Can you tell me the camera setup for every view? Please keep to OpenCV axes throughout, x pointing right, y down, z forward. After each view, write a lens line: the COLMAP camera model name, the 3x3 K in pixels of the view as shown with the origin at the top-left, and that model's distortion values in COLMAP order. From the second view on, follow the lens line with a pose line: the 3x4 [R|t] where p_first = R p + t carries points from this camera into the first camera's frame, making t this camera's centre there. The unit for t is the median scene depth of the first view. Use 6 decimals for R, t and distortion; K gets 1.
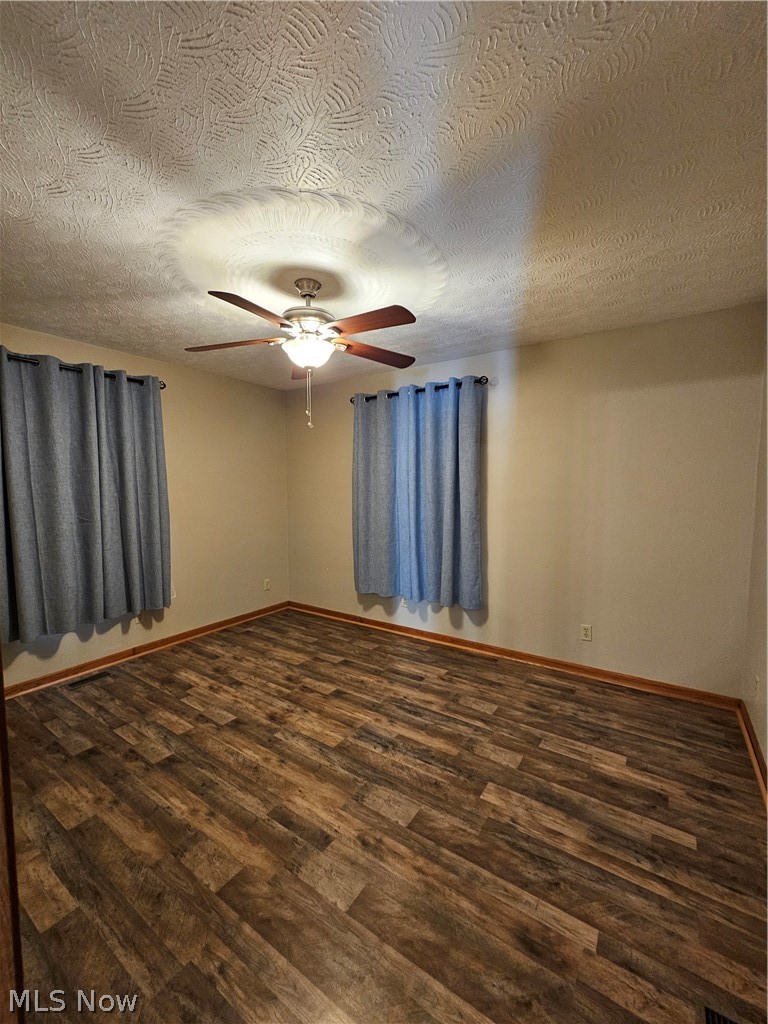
lens RADIAL K [[420.8, 0, 384.3], [0, 420.8, 511.7], [0, 0, 1]] dist [-0.000628, 0.000426]
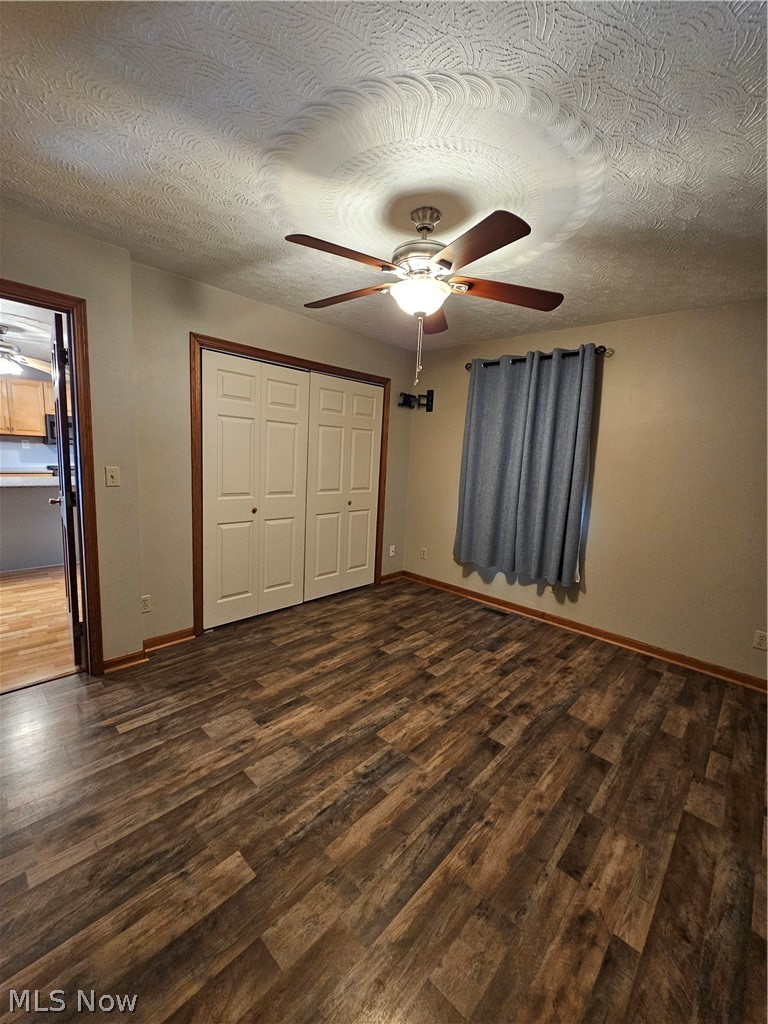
lens RADIAL K [[420.8, 0, 384.3], [0, 420.8, 511.7], [0, 0, 1]] dist [-0.000628, 0.000426]
pose [[-0.168883, 0.133768, -0.976517, 0.655487], [-0.114448, 0.981384, 0.154228, -0.061833], [0.978969, 0.137807, -0.150429, 0.994657]]
